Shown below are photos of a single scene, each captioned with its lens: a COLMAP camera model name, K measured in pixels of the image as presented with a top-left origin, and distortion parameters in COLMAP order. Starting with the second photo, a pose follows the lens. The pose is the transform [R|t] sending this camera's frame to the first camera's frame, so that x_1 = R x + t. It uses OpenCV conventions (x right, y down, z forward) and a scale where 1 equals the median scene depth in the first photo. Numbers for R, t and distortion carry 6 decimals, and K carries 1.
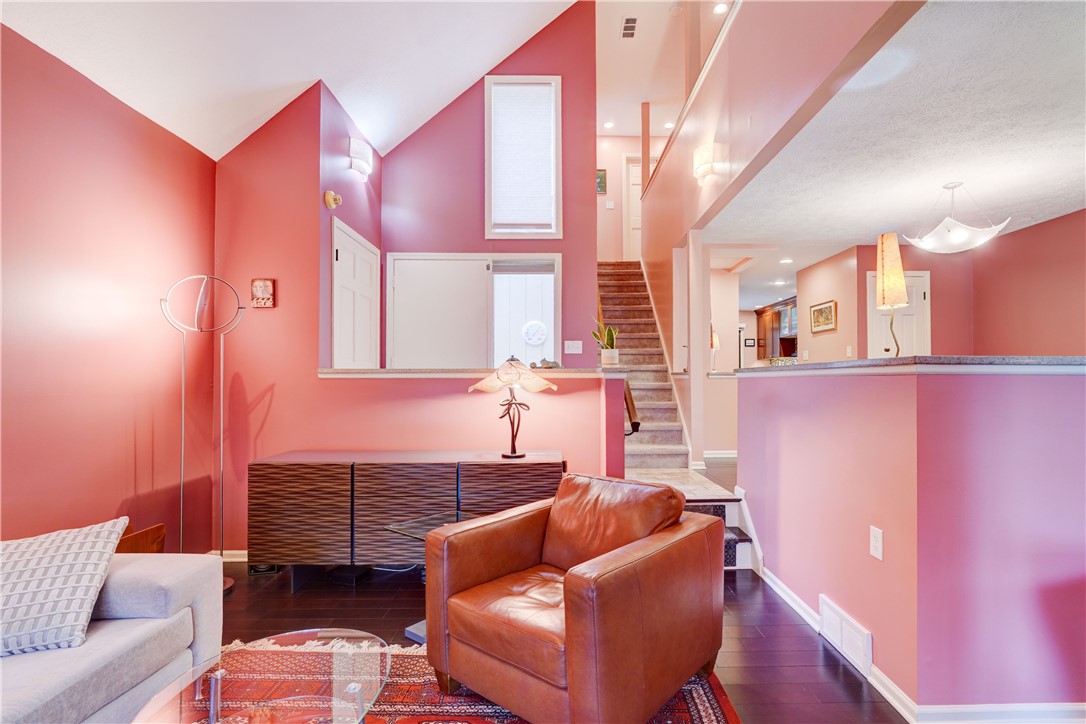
lens RADIAL K [[501.3, 0, 560.5], [0, 501.3, 370.2], [0, 0, 1]] dist [-0.010103, 0.004348]
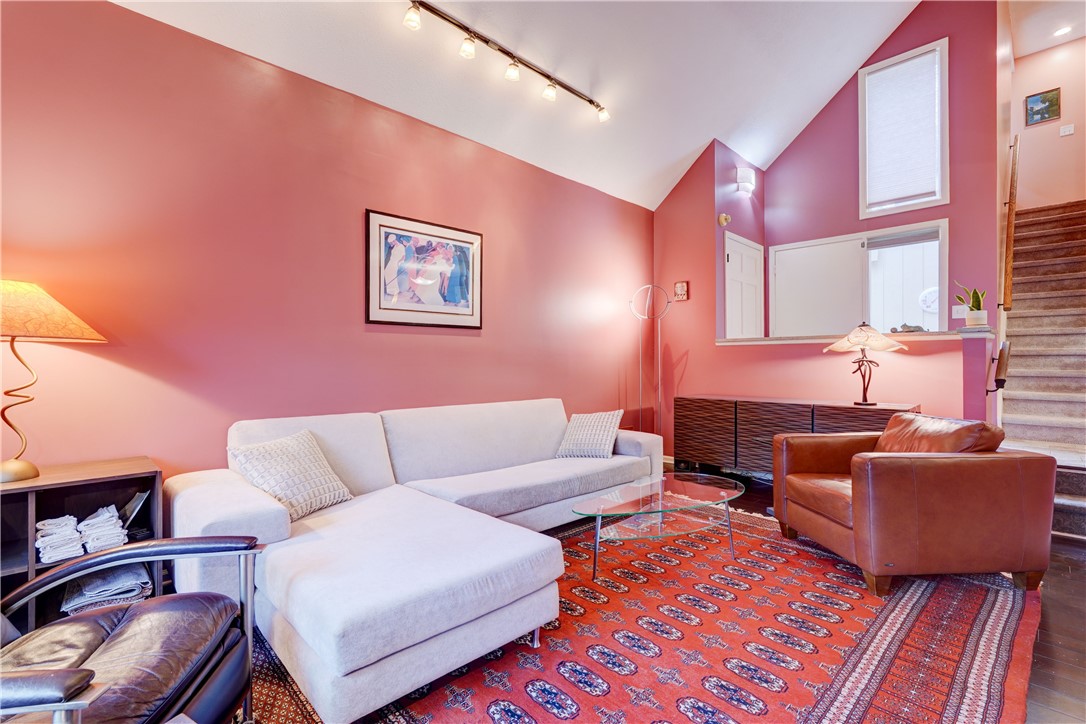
lens RADIAL K [[501.3, 0, 537.6], [0, 501.3, 362.5], [0, 0, 1]] dist [-0.010103, 0.004348]
pose [[0.681729, 0.000174, -0.731605, 0.229061], [0.016164, 0.999752, 0.015300, 0.034071], [0.731426, -0.022256, 0.681557, -0.374293]]
